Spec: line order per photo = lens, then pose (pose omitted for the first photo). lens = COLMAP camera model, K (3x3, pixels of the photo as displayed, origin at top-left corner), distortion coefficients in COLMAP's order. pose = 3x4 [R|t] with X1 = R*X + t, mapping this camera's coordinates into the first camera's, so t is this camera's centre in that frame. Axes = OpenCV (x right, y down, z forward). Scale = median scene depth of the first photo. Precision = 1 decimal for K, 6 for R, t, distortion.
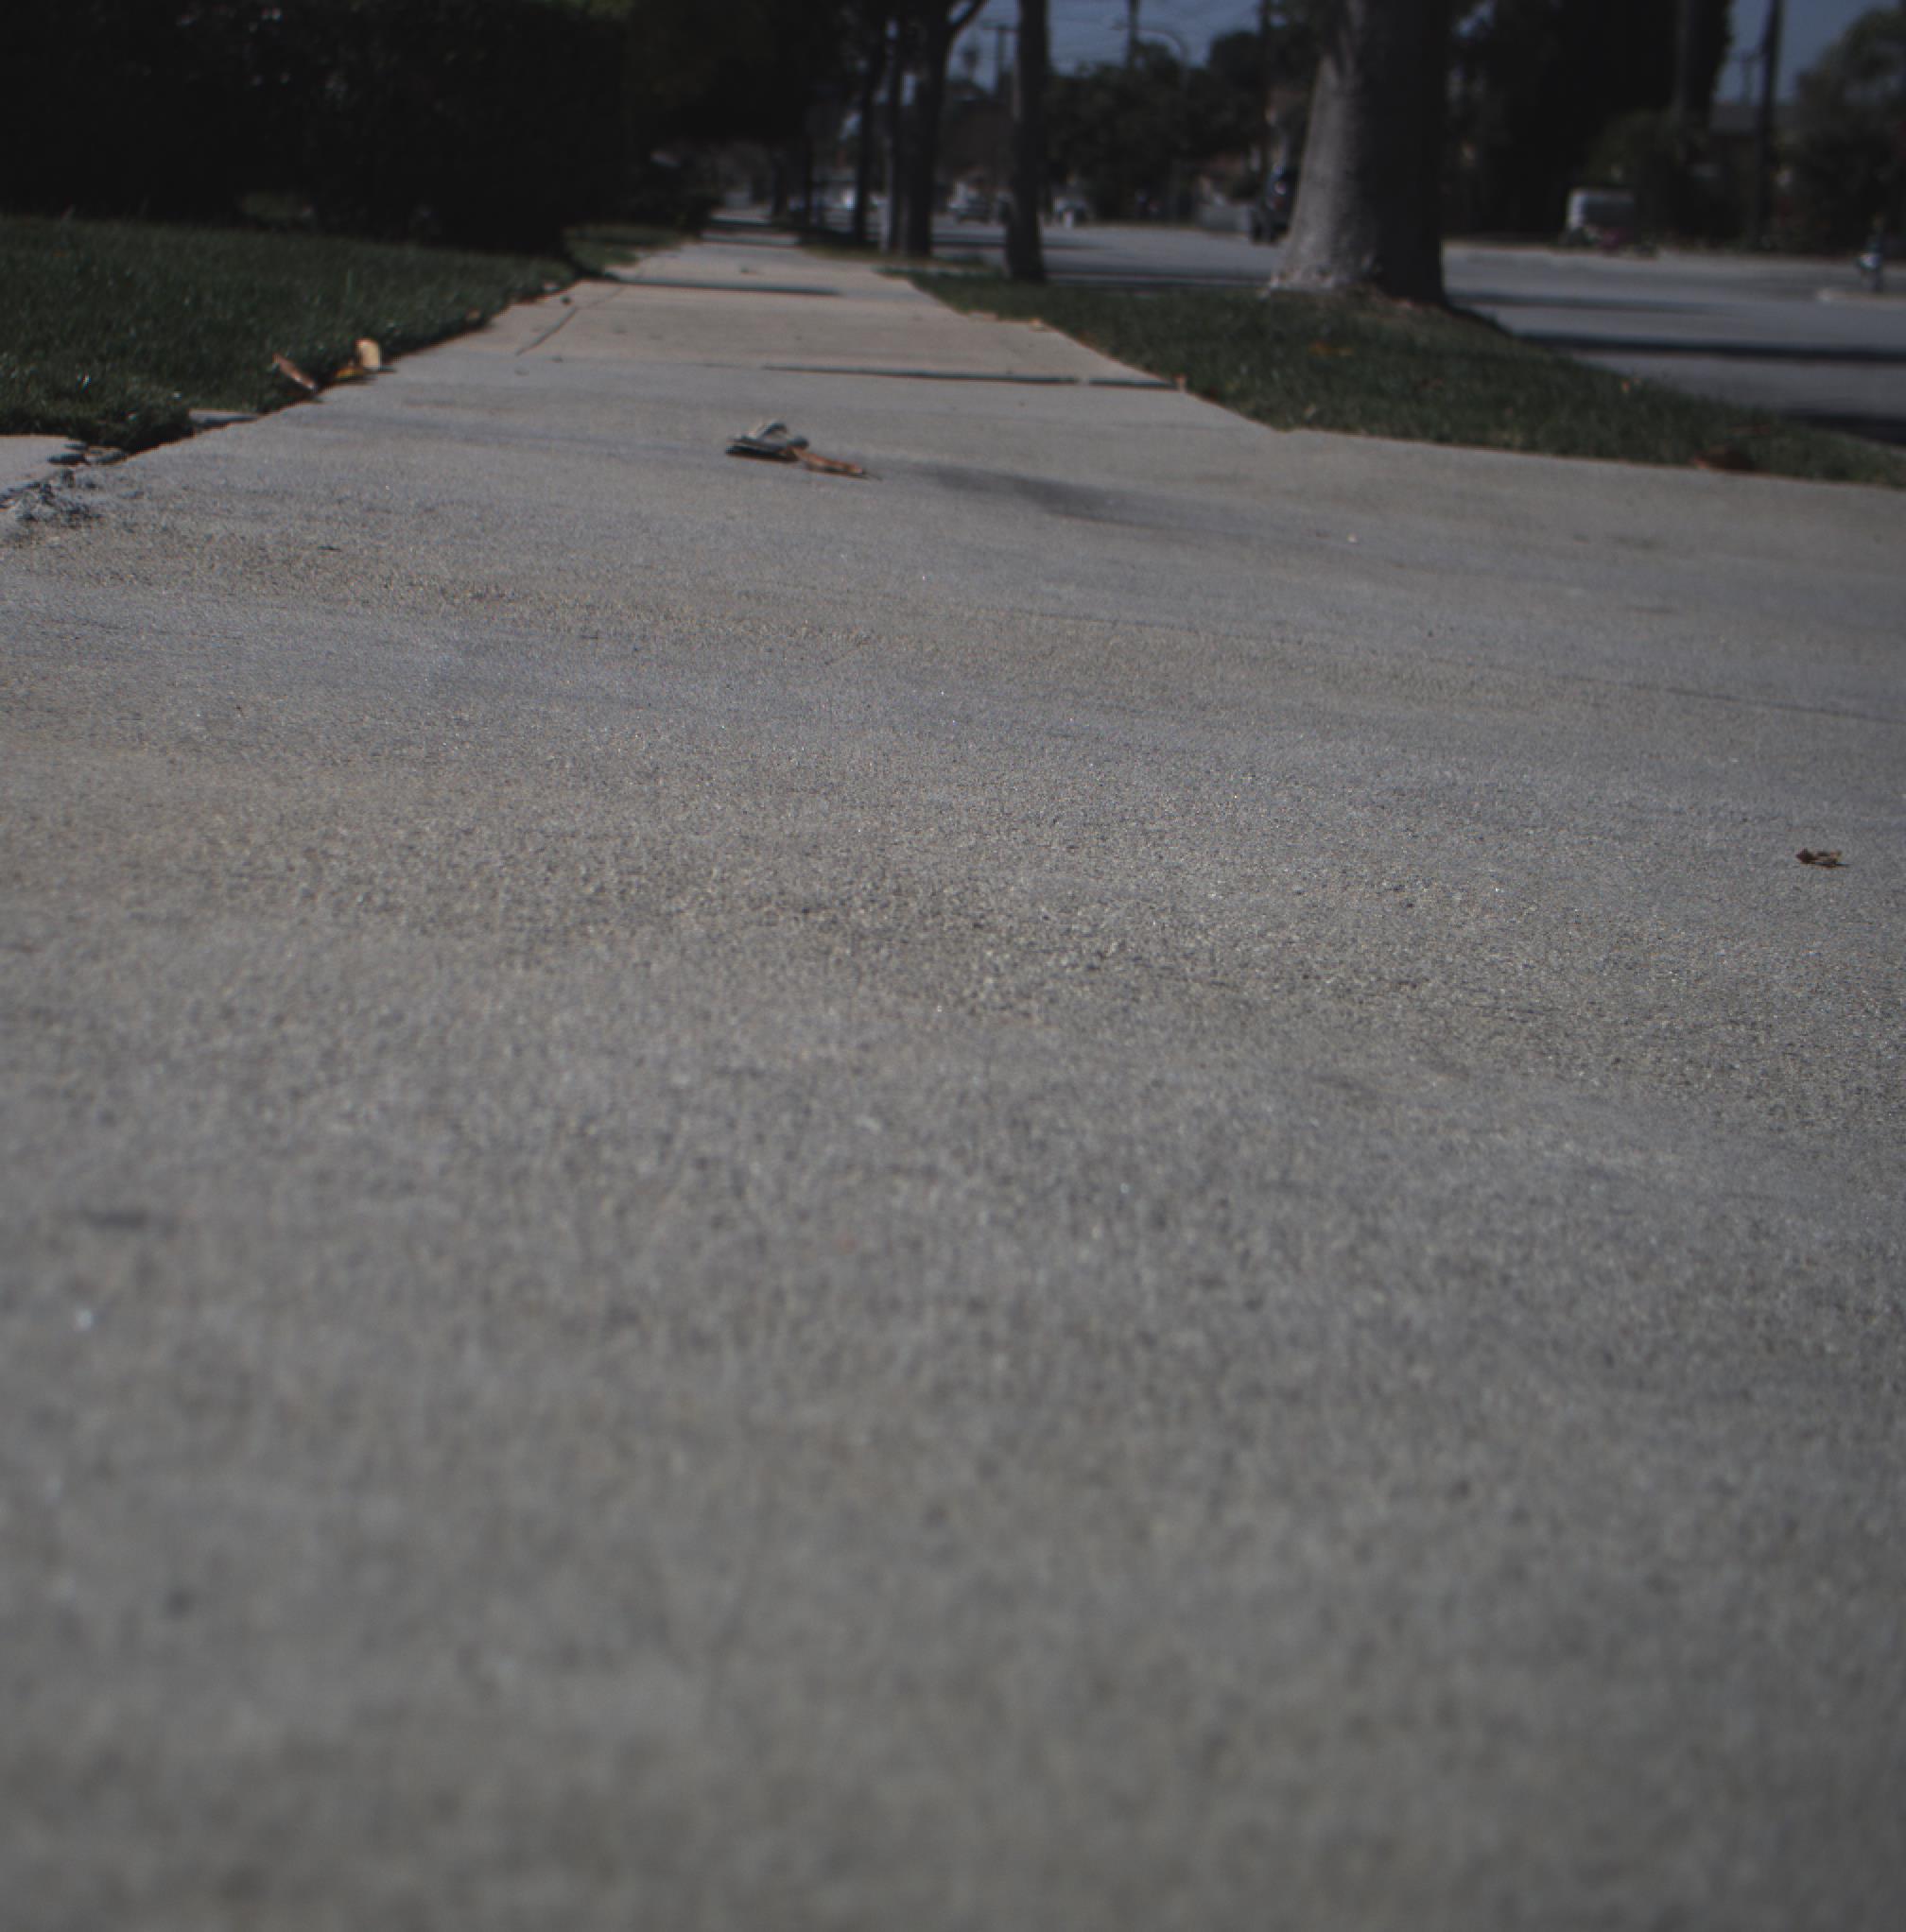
lens RADIAL K [[4335.8, 0, 718.5], [0, 4335.8, 958.0], [0, 0, 1]] dist [-0.174216, 0.788754]
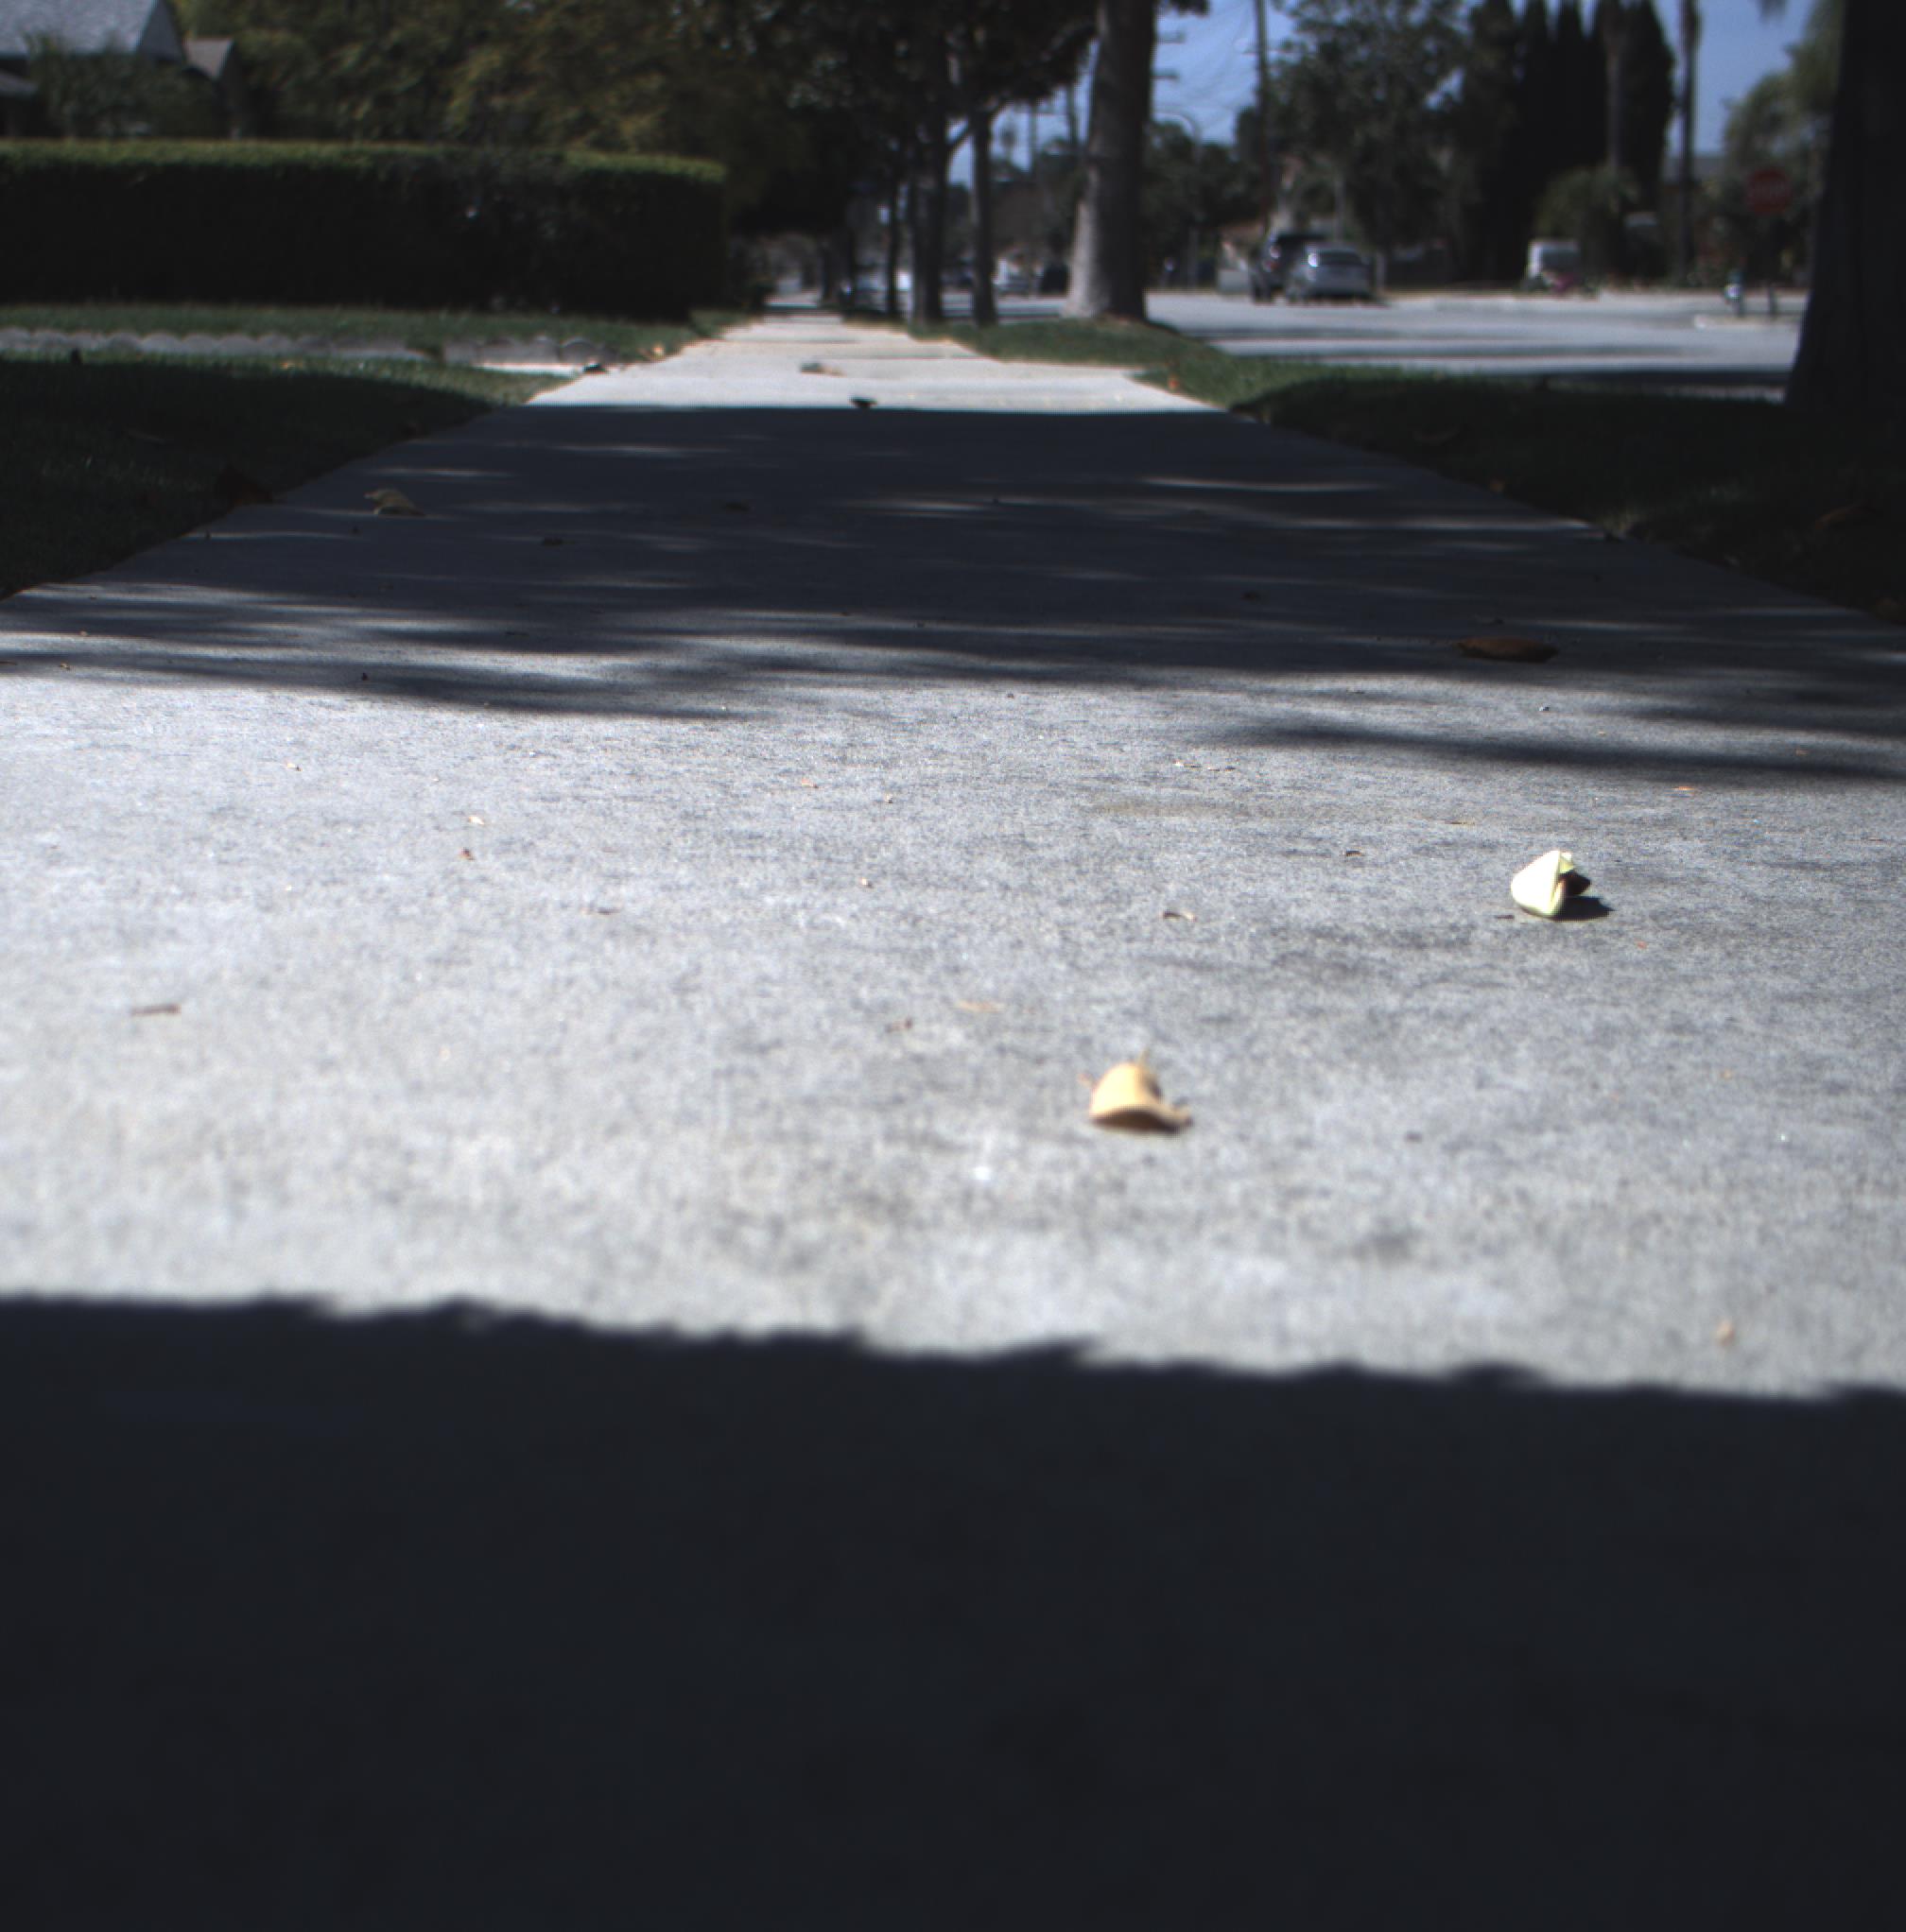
lens RADIAL K [[4335.8, 0, 718.5], [0, 4335.8, 958.0], [0, 0, 1]] dist [-0.174216, 0.788754]
pose [[0.998761, -0.046064, -0.018823, -0.006846], [0.045675, 0.998744, -0.020603, 0.147621], [0.019748, 0.019717, 0.999611, -0.841138]]
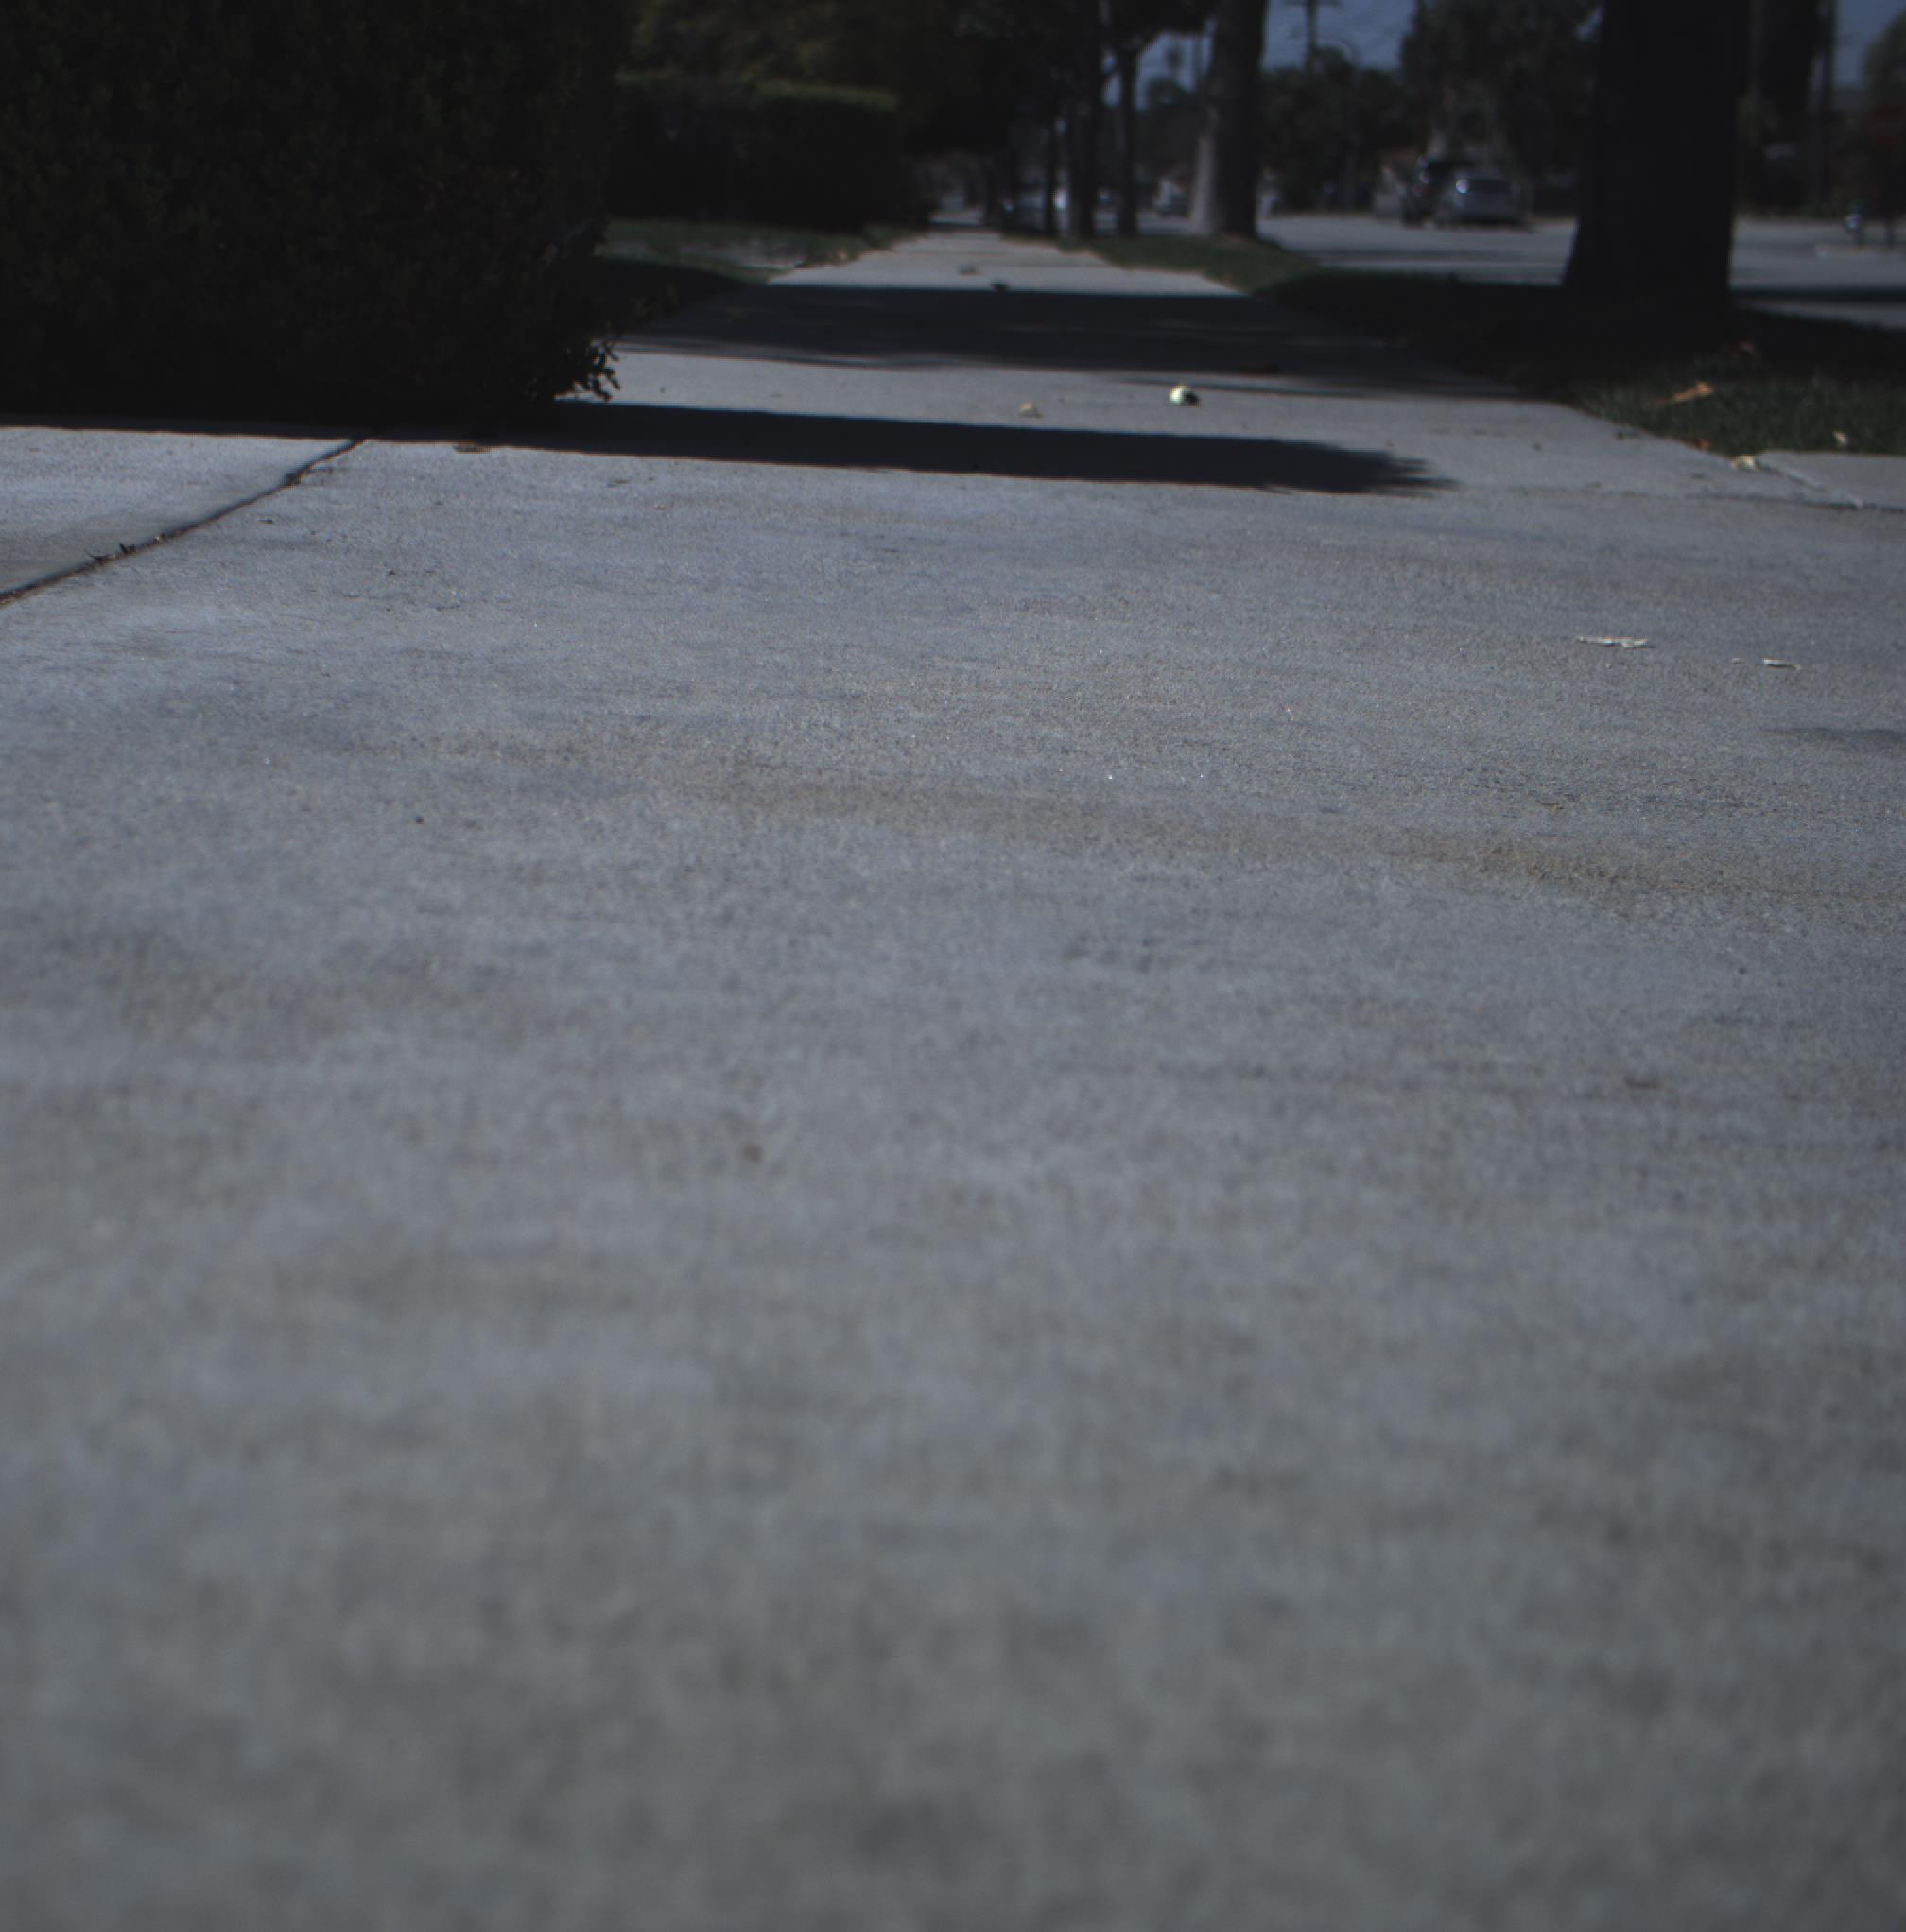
lens RADIAL K [[4335.8, 0, 718.5], [0, 4335.8, 958.0], [0, 0, 1]] dist [-0.174216, 0.788754]
pose [[0.998211, -0.025566, -0.054043, -0.007723], [0.025470, 0.999673, -0.002473, 0.199284], [0.054089, 0.001092, 0.998536, -1.136982]]
